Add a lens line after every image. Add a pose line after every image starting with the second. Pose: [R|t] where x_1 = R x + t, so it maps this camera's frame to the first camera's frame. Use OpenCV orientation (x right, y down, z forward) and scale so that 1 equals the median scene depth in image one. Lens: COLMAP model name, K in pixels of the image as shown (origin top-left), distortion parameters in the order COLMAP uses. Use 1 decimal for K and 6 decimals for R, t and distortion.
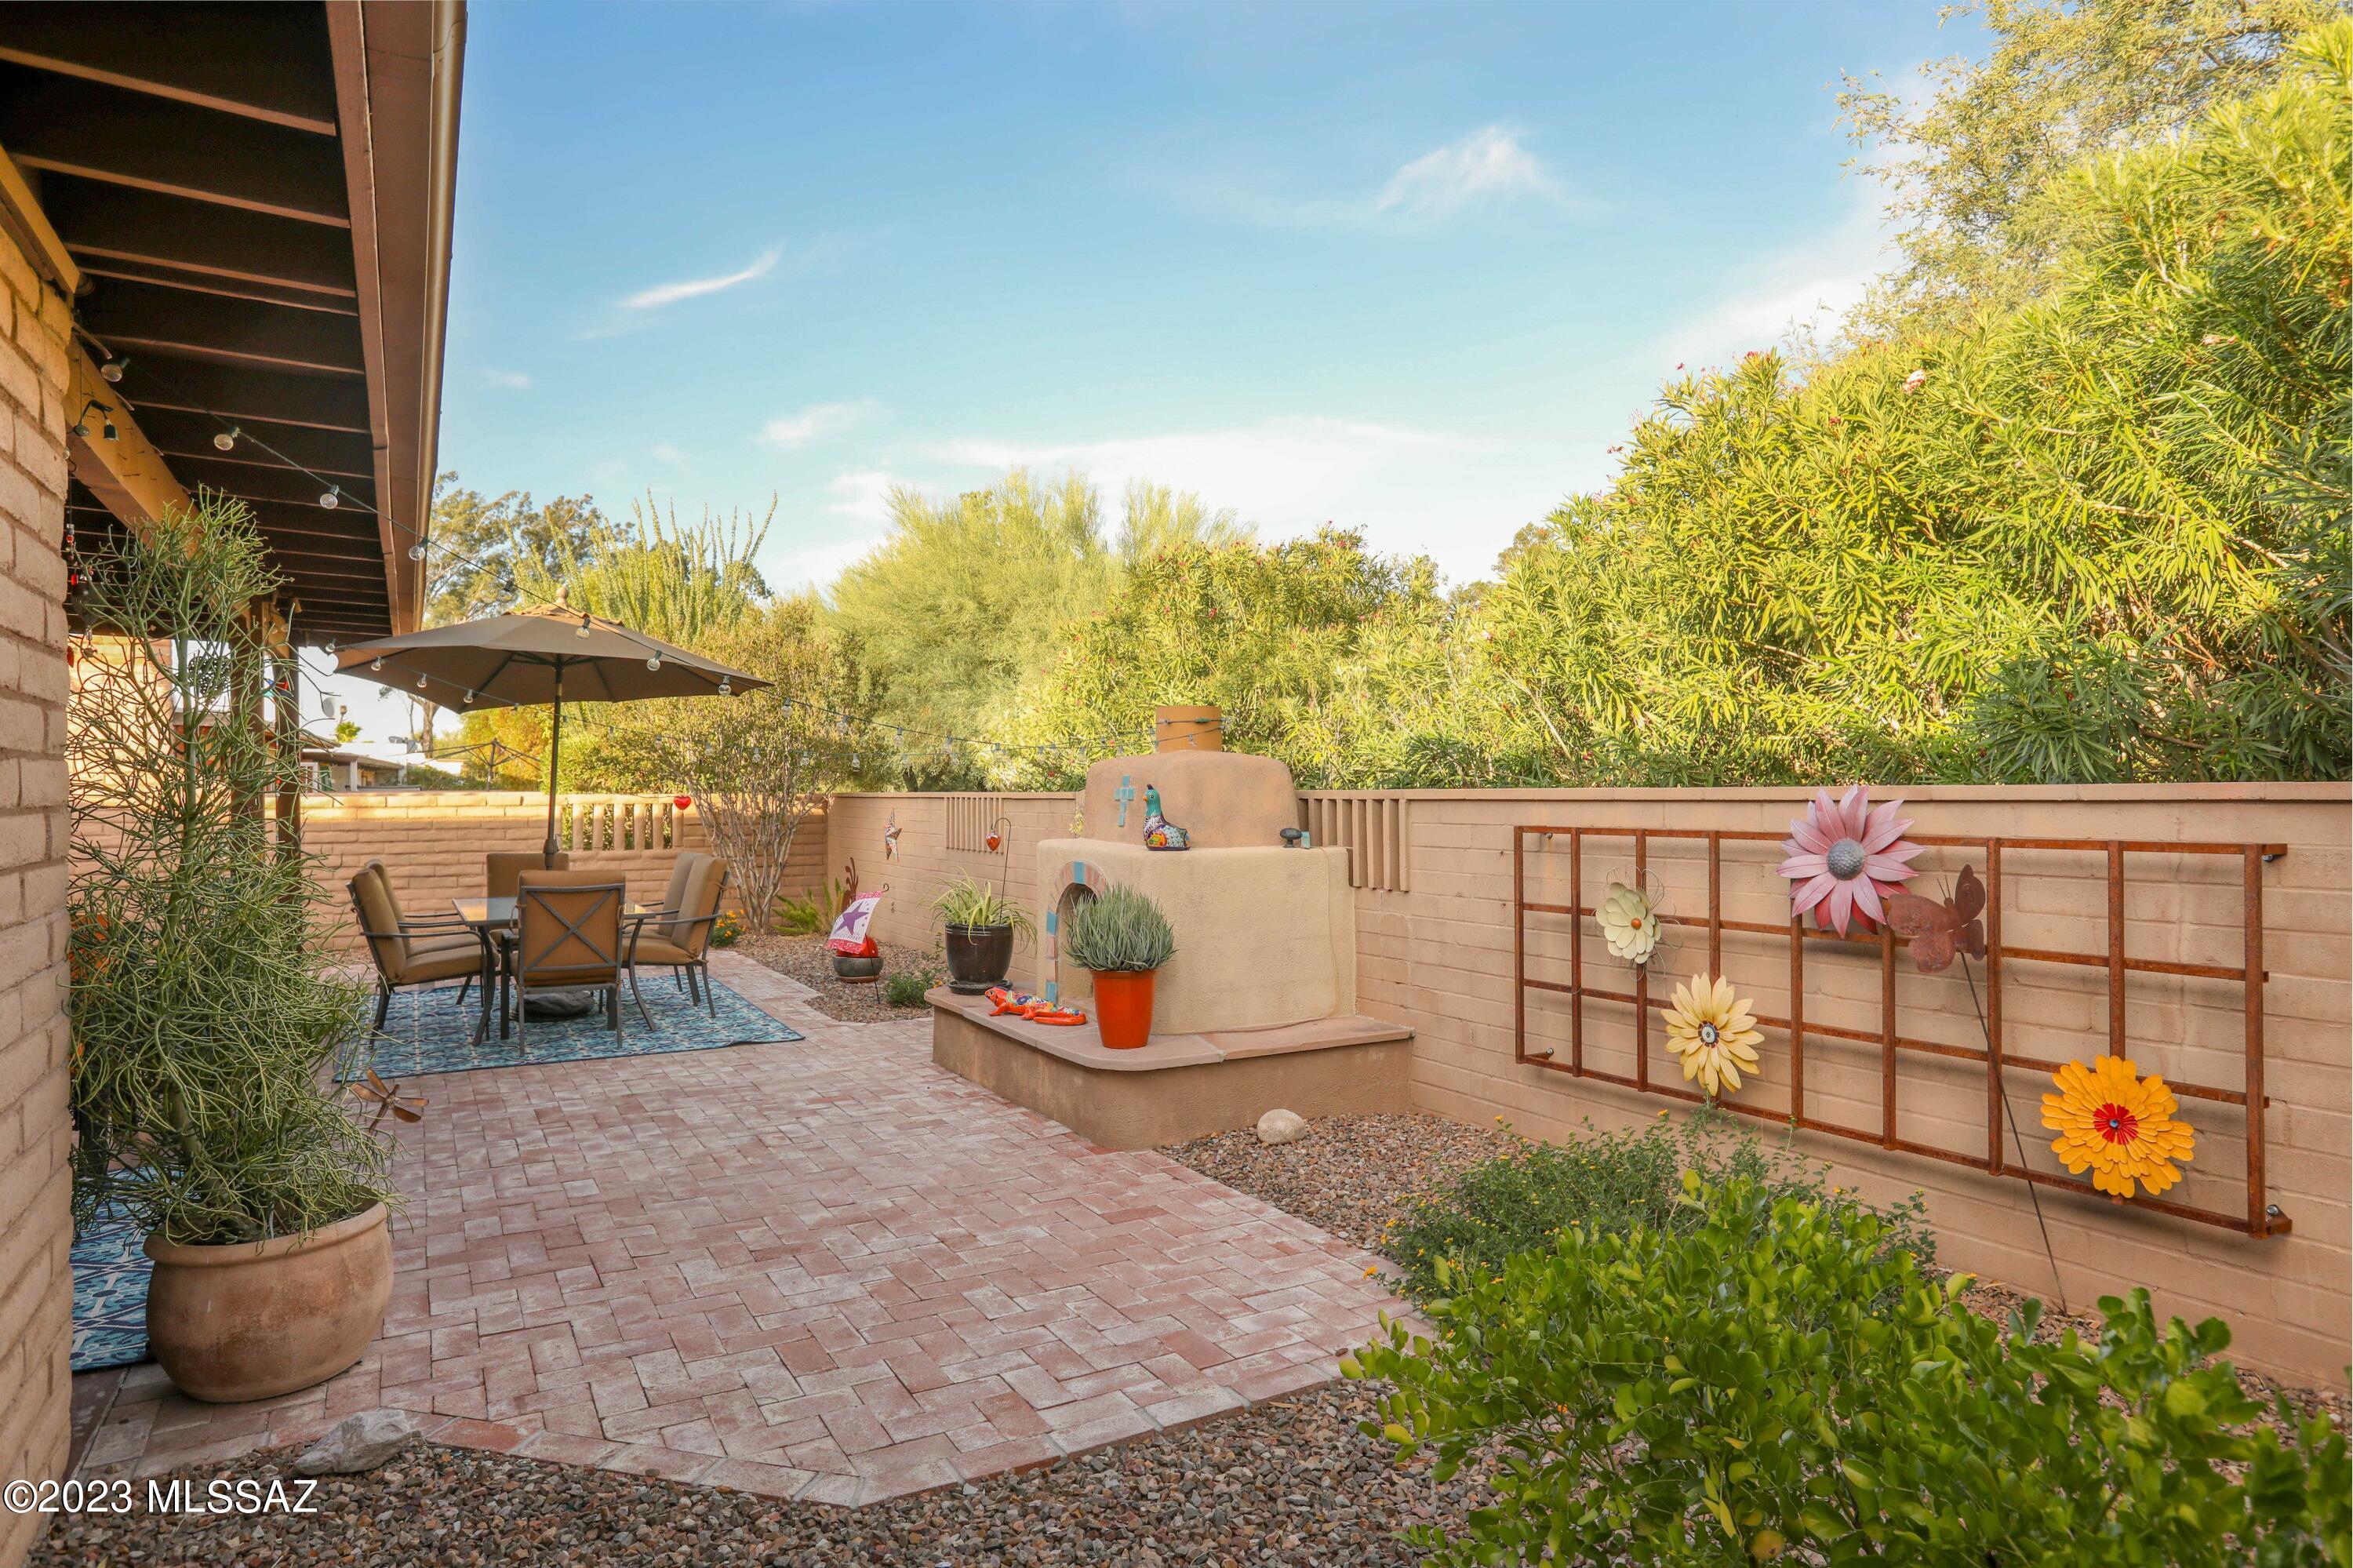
lens RADIAL K [[1325.1, 0, 1176.5], [0, 1325.1, 784.0], [0, 0, 1]] dist [-0.035605, 0.016287]
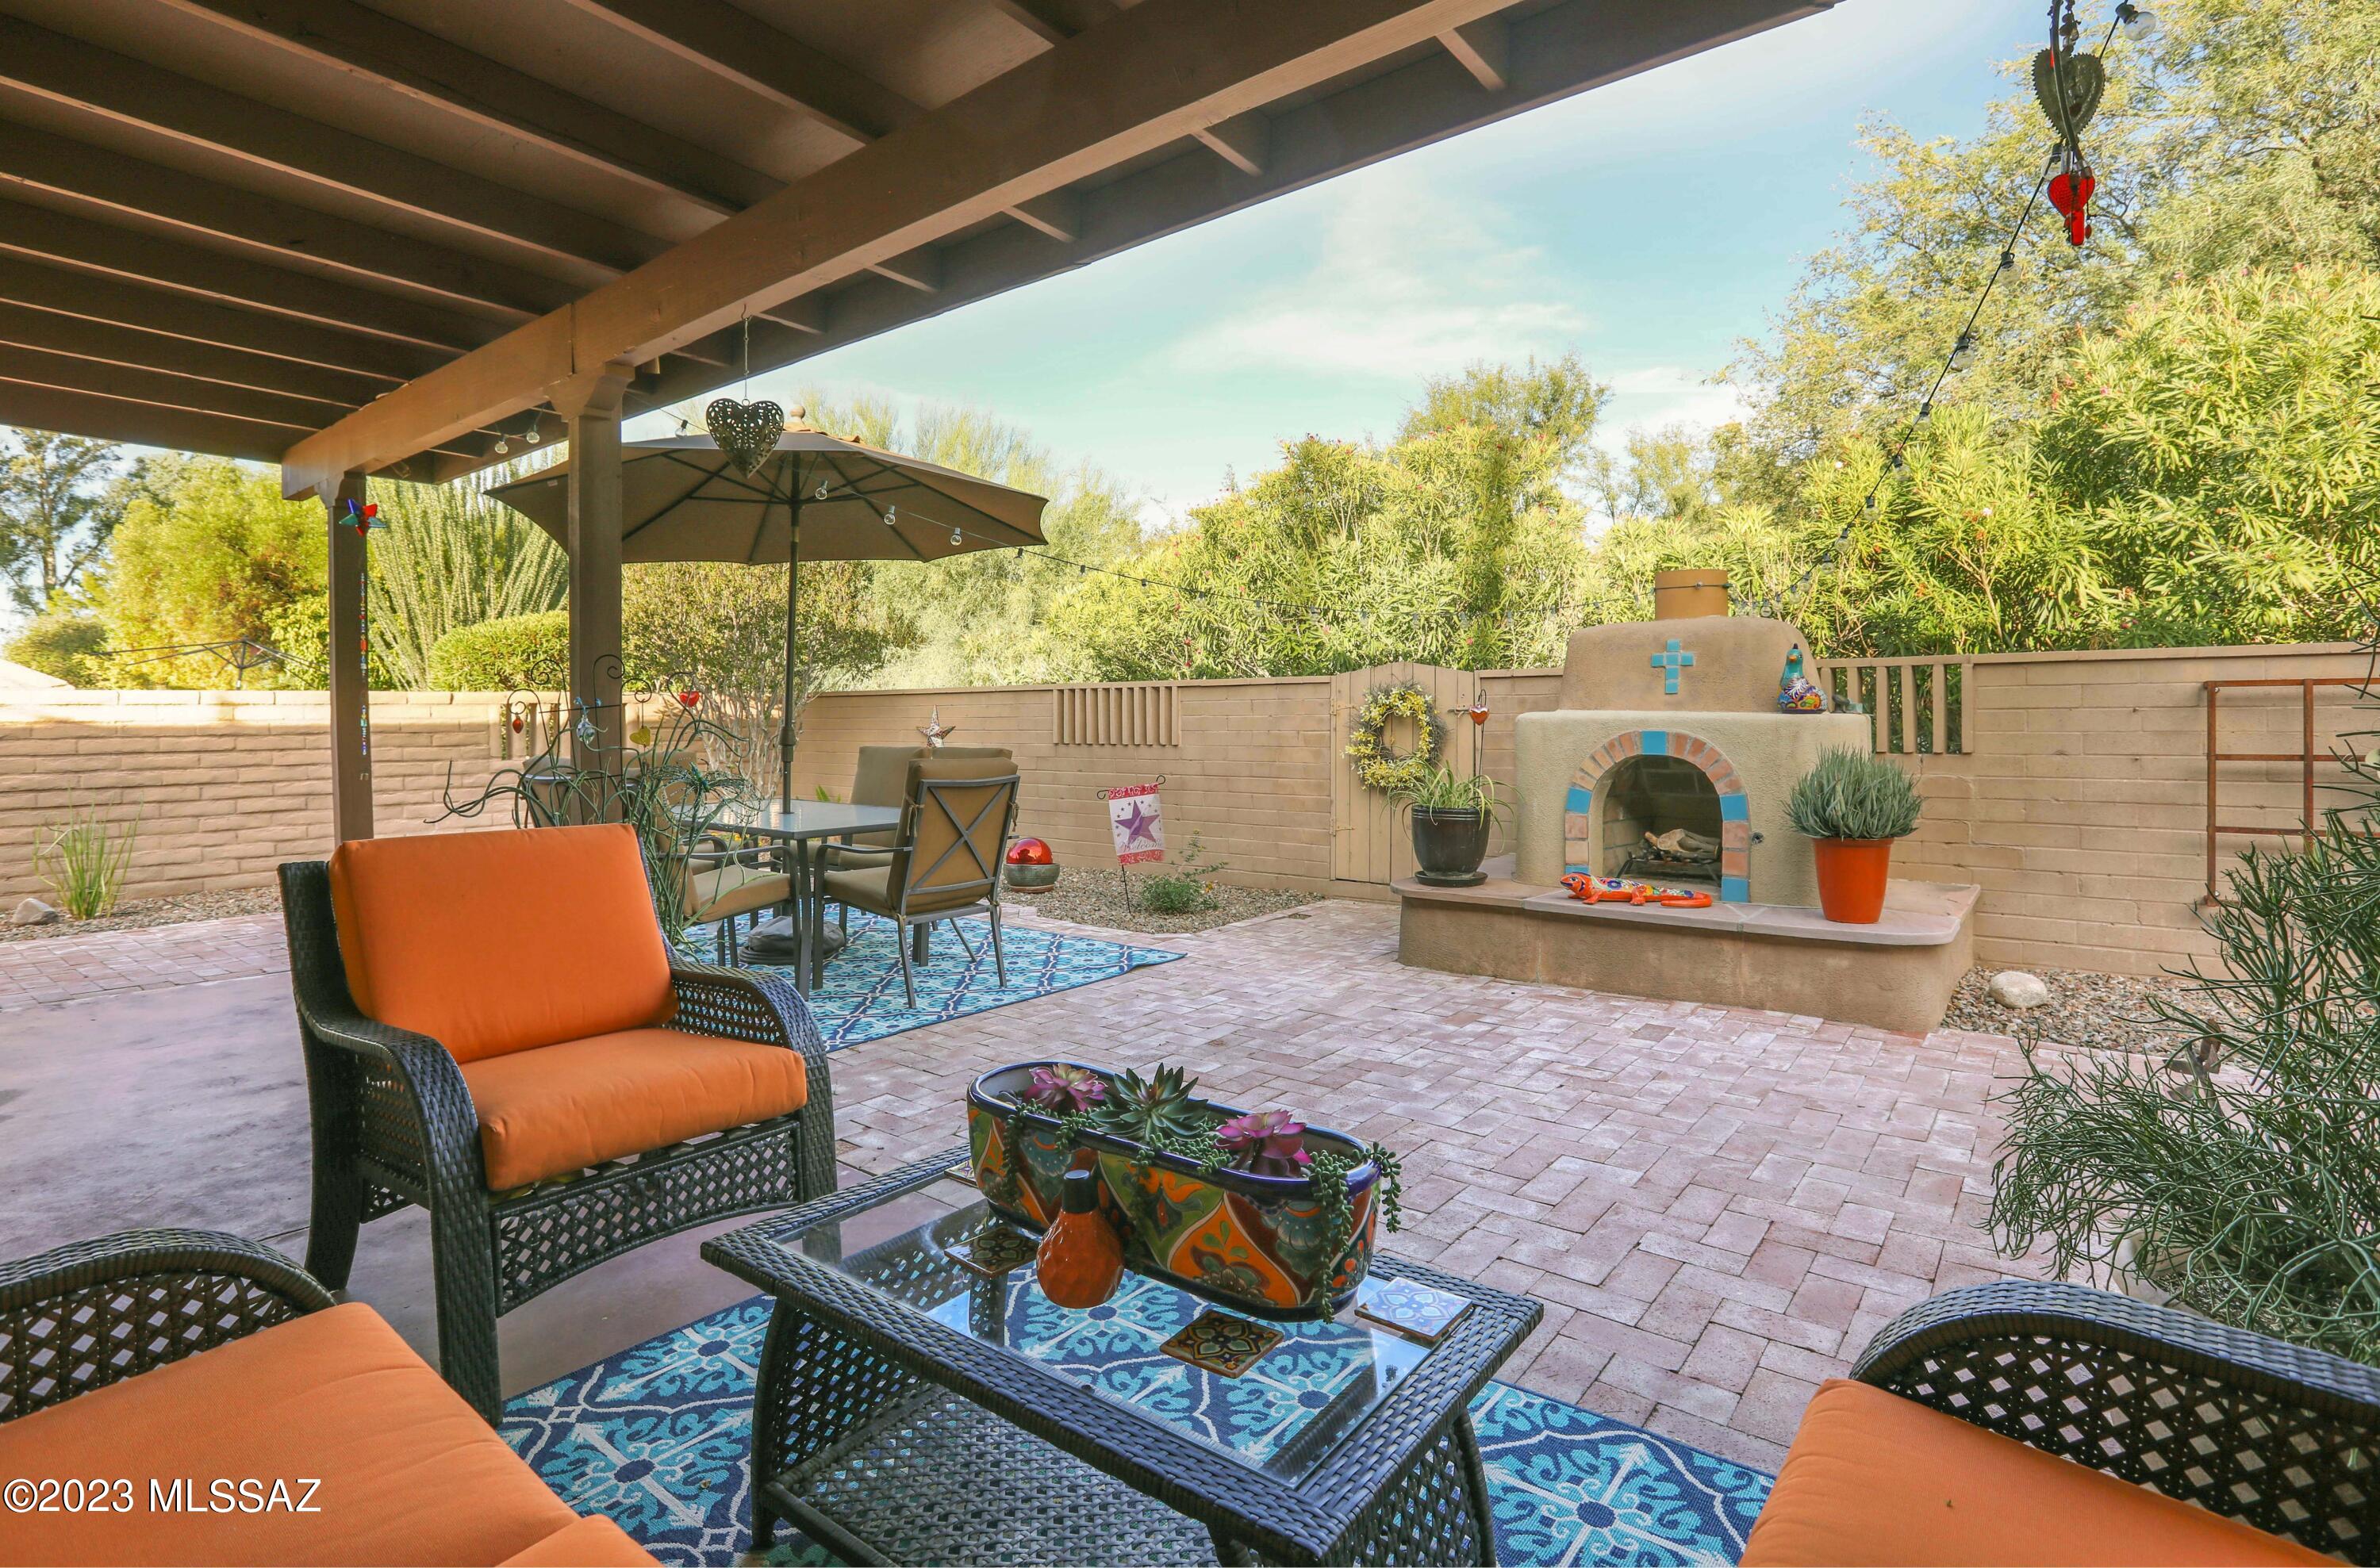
lens RADIAL K [[1142.2, 0, 1198.9], [0, 1142.2, 723.7], [0, 0, 1]] dist [-0.048667, 0.000434]
pose [[0.931519, -0.006264, 0.363639, -0.647243], [0.002145, 0.999929, 0.011729, 0.043380], [-0.363687, -0.010146, 0.931466, 0.380918]]
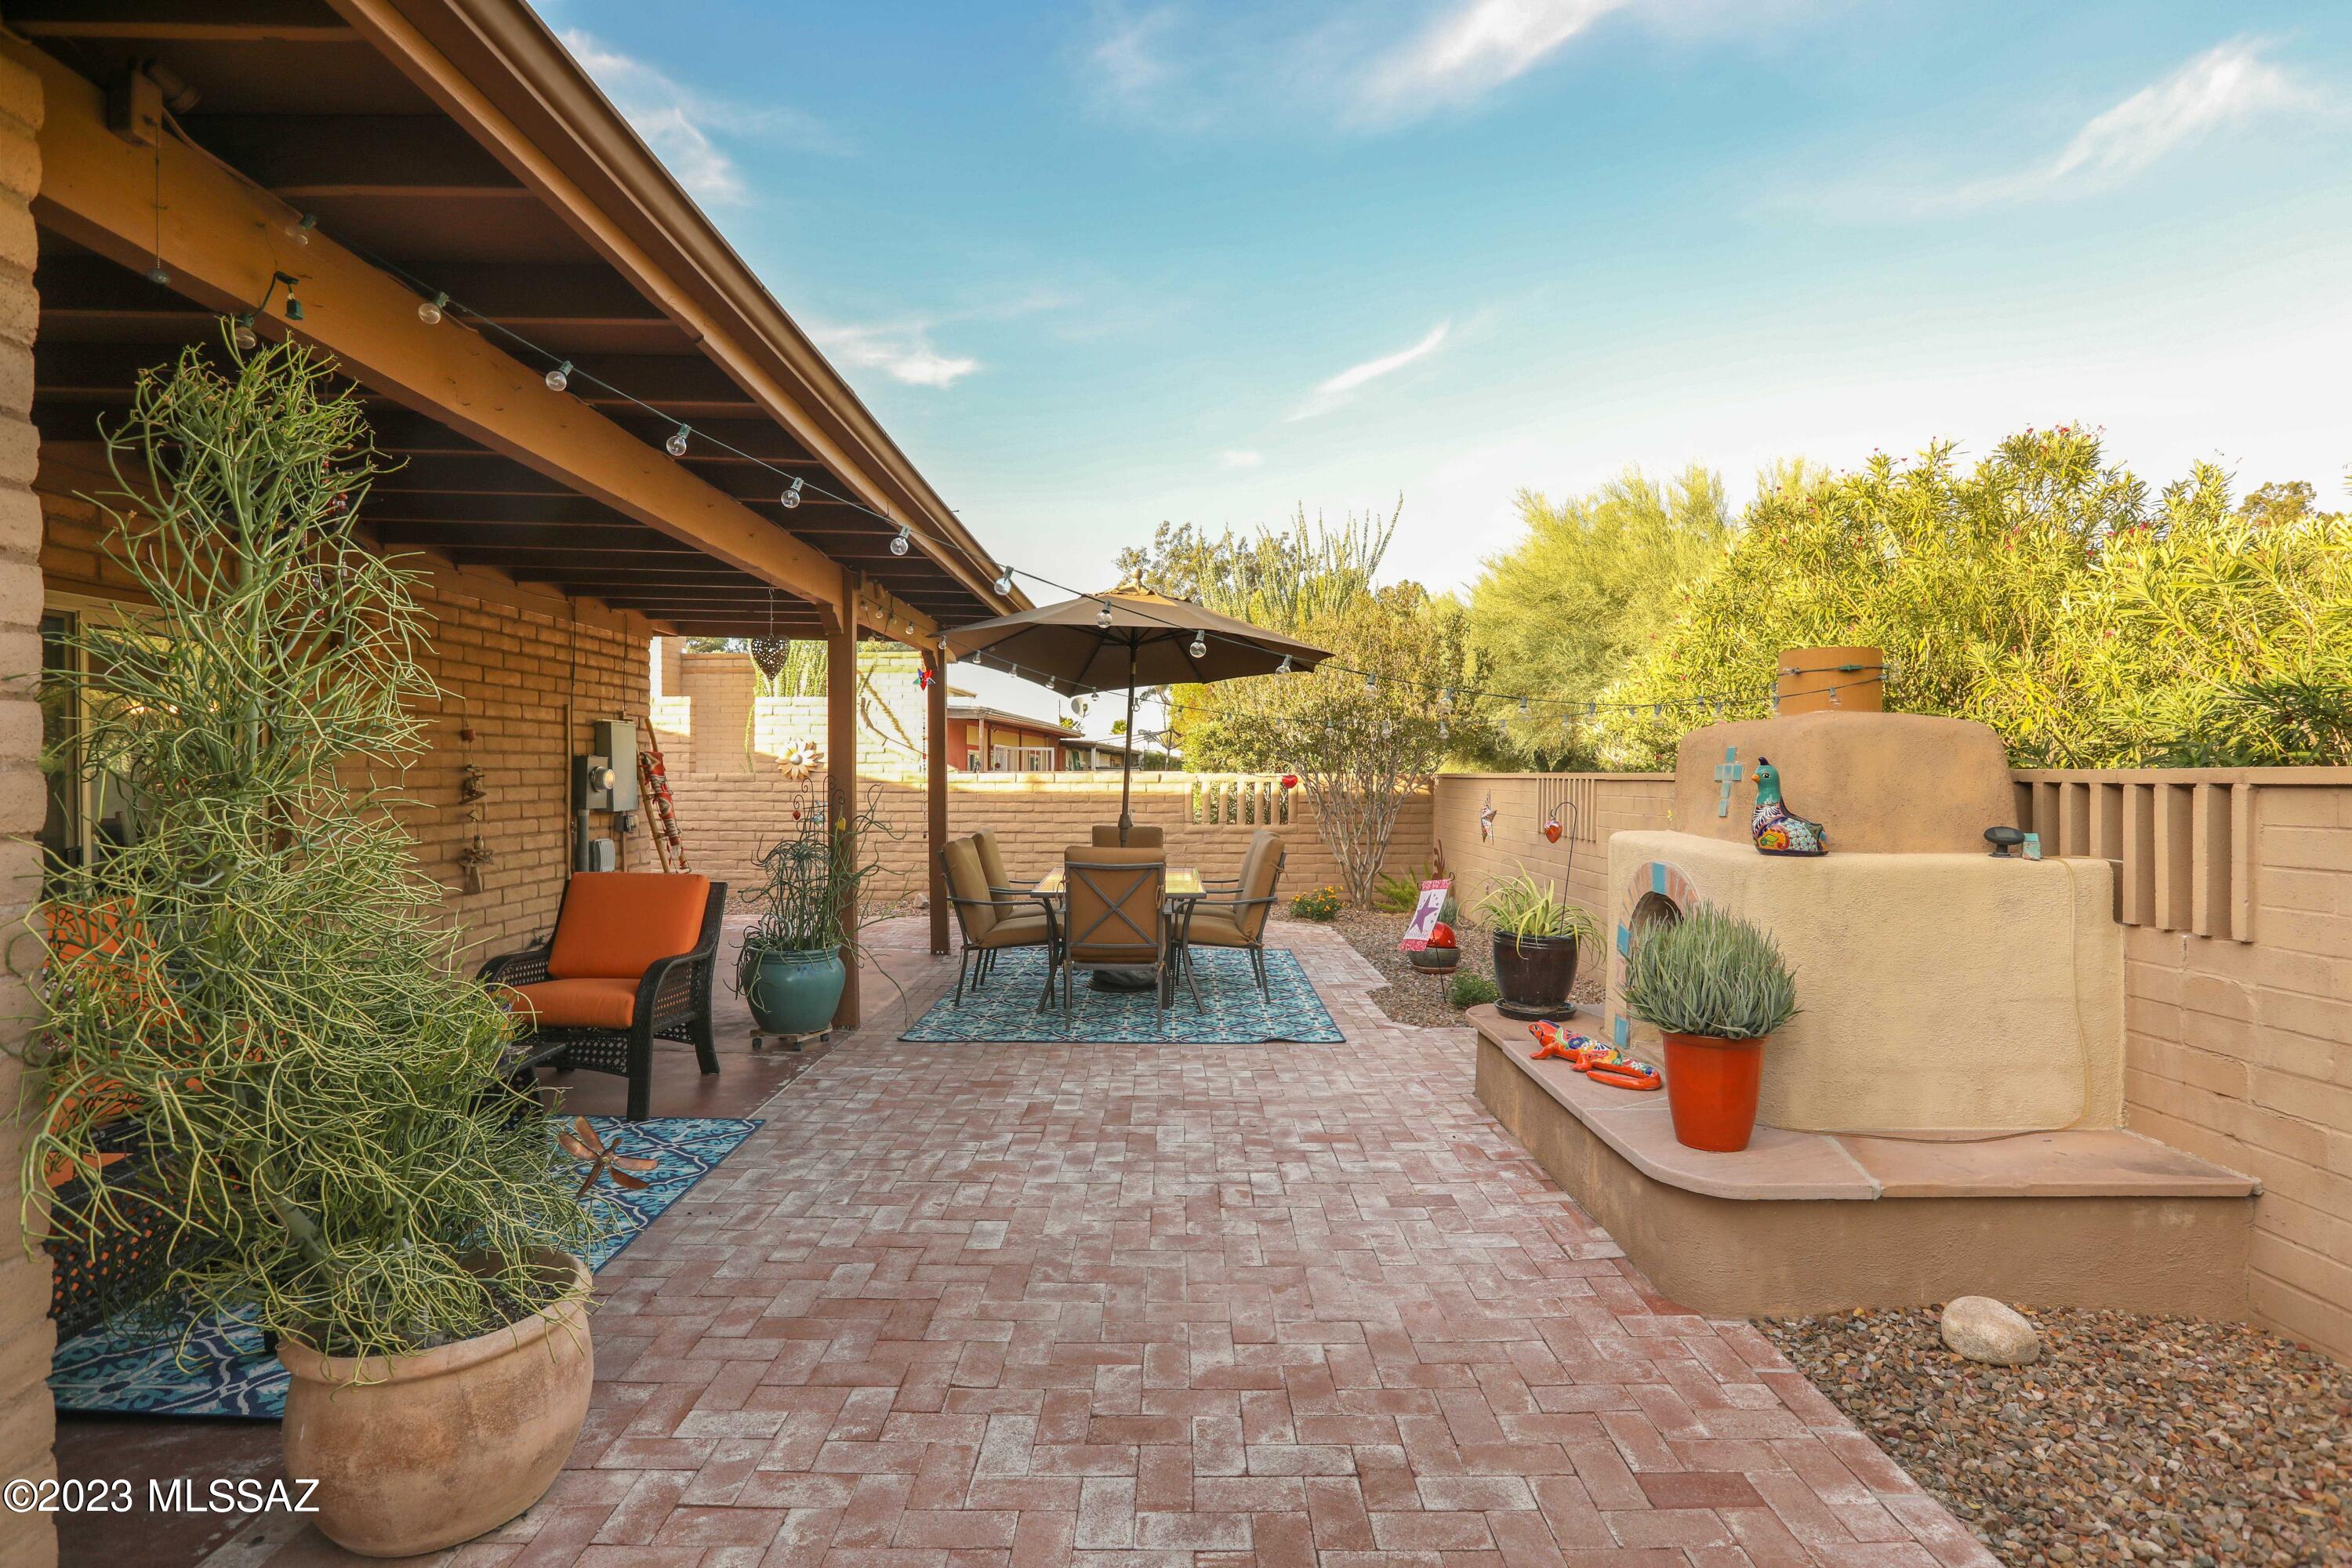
lens RADIAL K [[1138.6, 0, 1184.9], [0, 1138.6, 781.9], [0, 0, 1]] dist [-0.057716, 0.025827]
pose [[0.869705, 0.010490, -0.493461, 0.006226], [-0.004740, 0.999906, 0.012902, 0.006411], [0.493549, -0.008882, 0.869672, 0.324890]]
